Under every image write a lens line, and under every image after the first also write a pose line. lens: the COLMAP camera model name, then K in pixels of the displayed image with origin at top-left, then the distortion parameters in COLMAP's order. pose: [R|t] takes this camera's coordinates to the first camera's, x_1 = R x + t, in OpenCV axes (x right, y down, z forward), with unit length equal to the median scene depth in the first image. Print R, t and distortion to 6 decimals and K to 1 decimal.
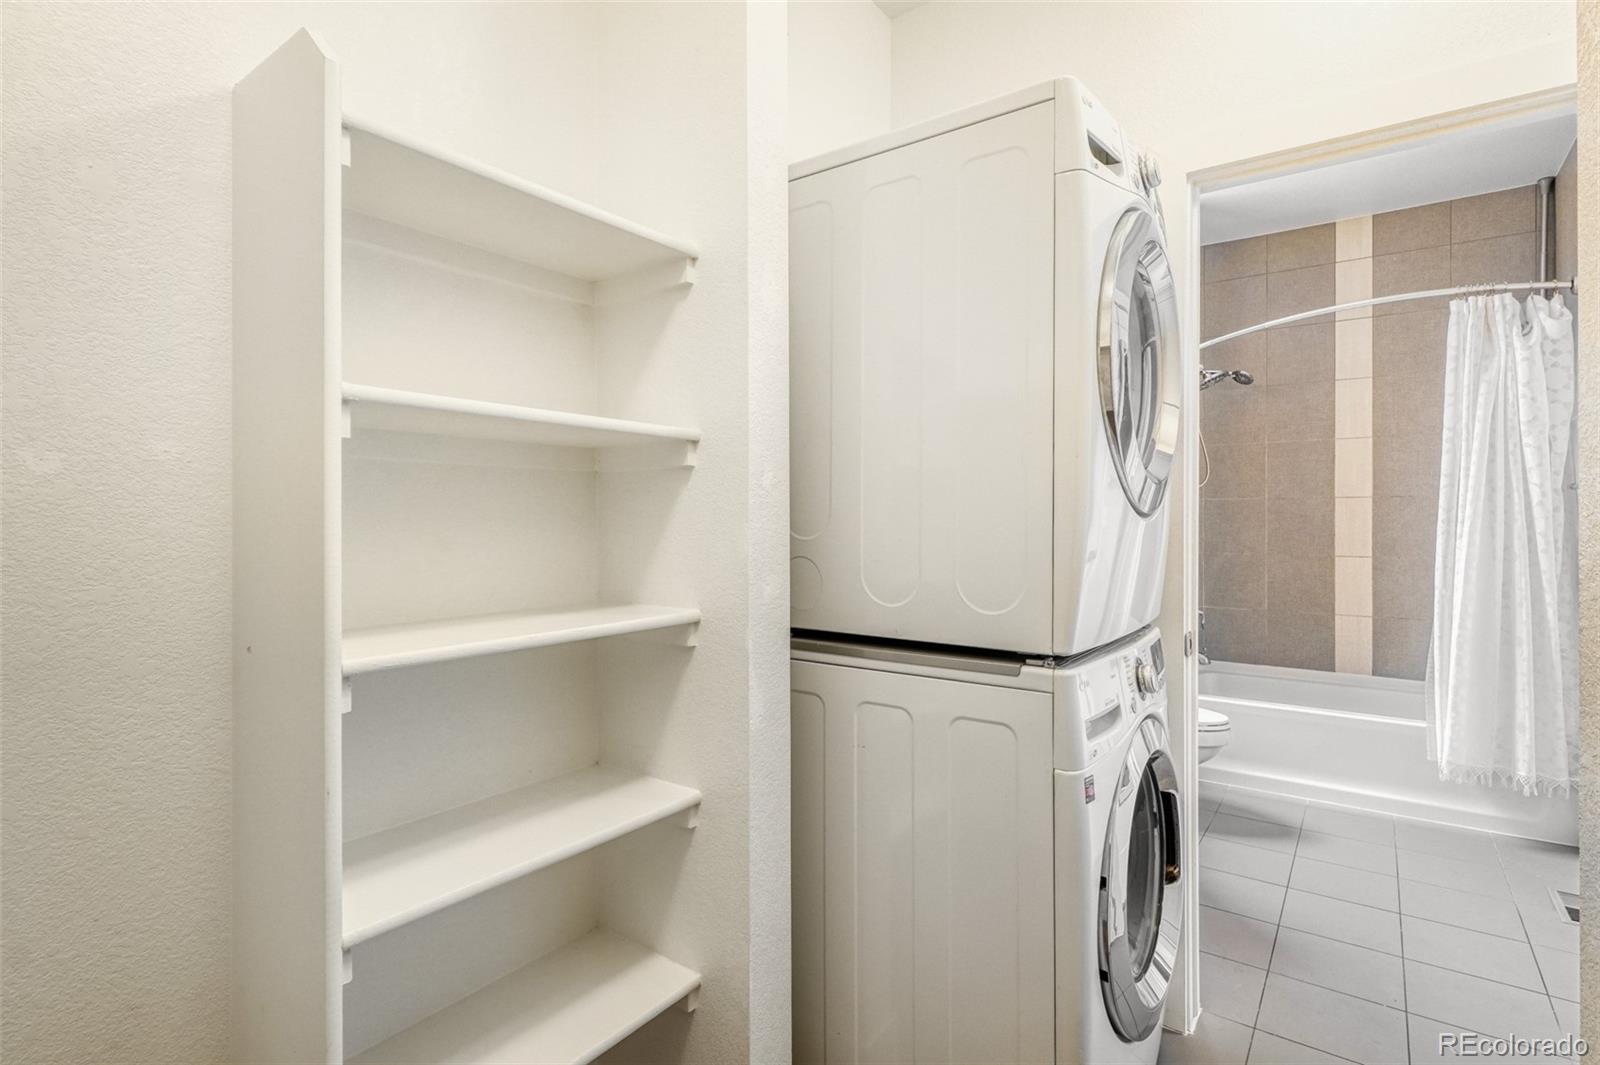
lens RADIAL K [[783.6, 0, 798.4], [0, 783.6, 517.5], [0, 0, 1]] dist [0.000508, 0.000328]
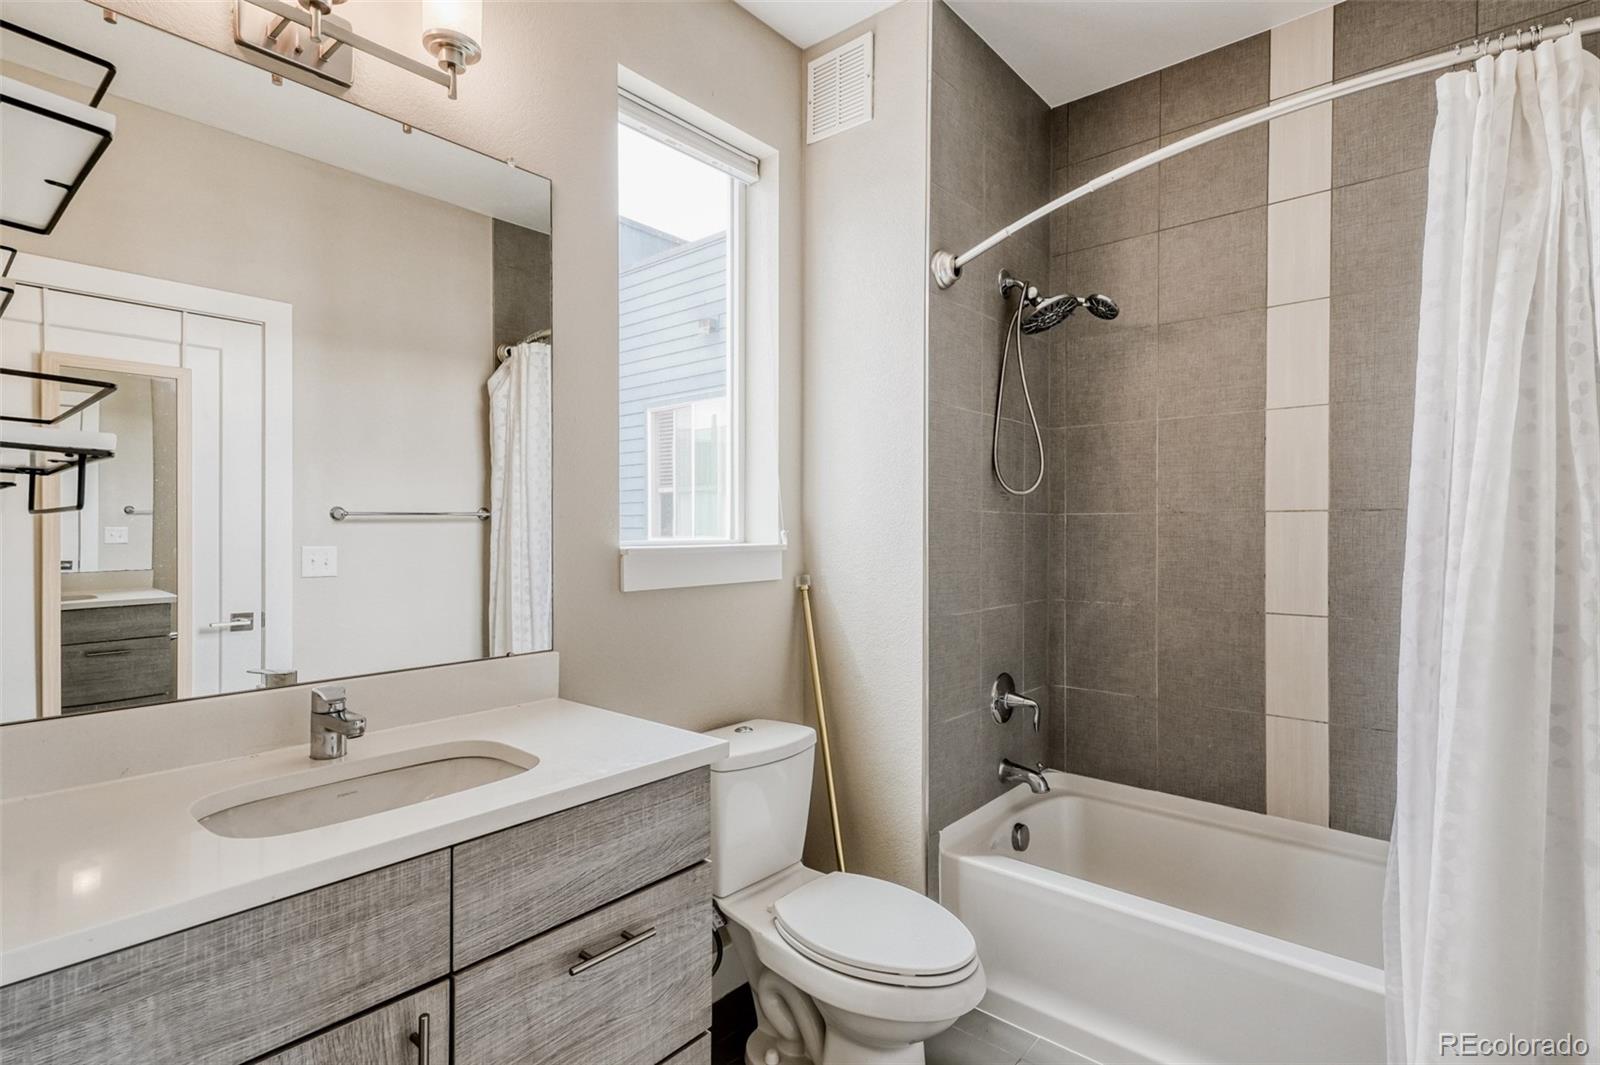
lens RADIAL K [[783.0, 0, 800.0], [0, 783.0, 532.5], [0, 0, 1]] dist [0.017974, -0.001285]
pose [[0.997464, 0.002160, -0.071142, 0.496458], [-0.002078, 0.999997, 0.001218, -0.012726], [0.071145, -0.001067, 0.997465, 0.513399]]
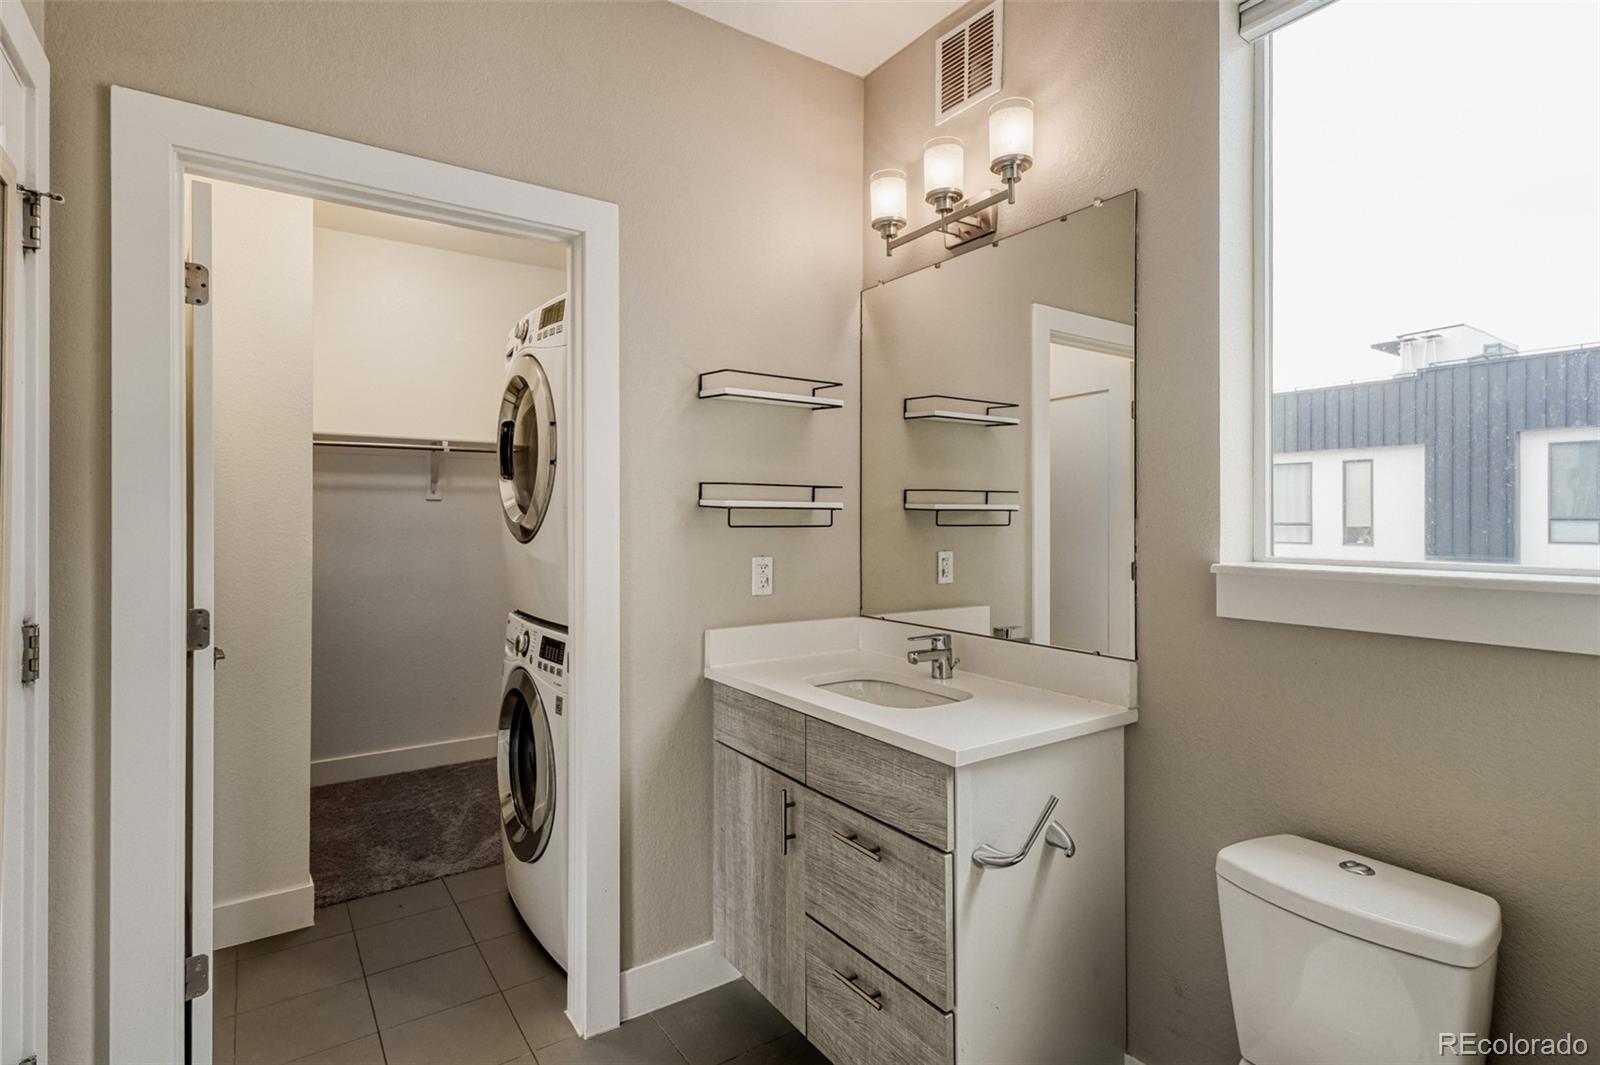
lens RADIAL K [[783.0, 0, 800.0], [0, 783.0, 532.5], [0, 0, 1]] dist [0.017974, -0.001285]
pose [[-0.335459, 0.011160, -0.941989, 0.802272], [-0.005506, 0.999890, 0.013807, -0.022879], [0.942039, 0.009818, -0.335361, 0.917694]]
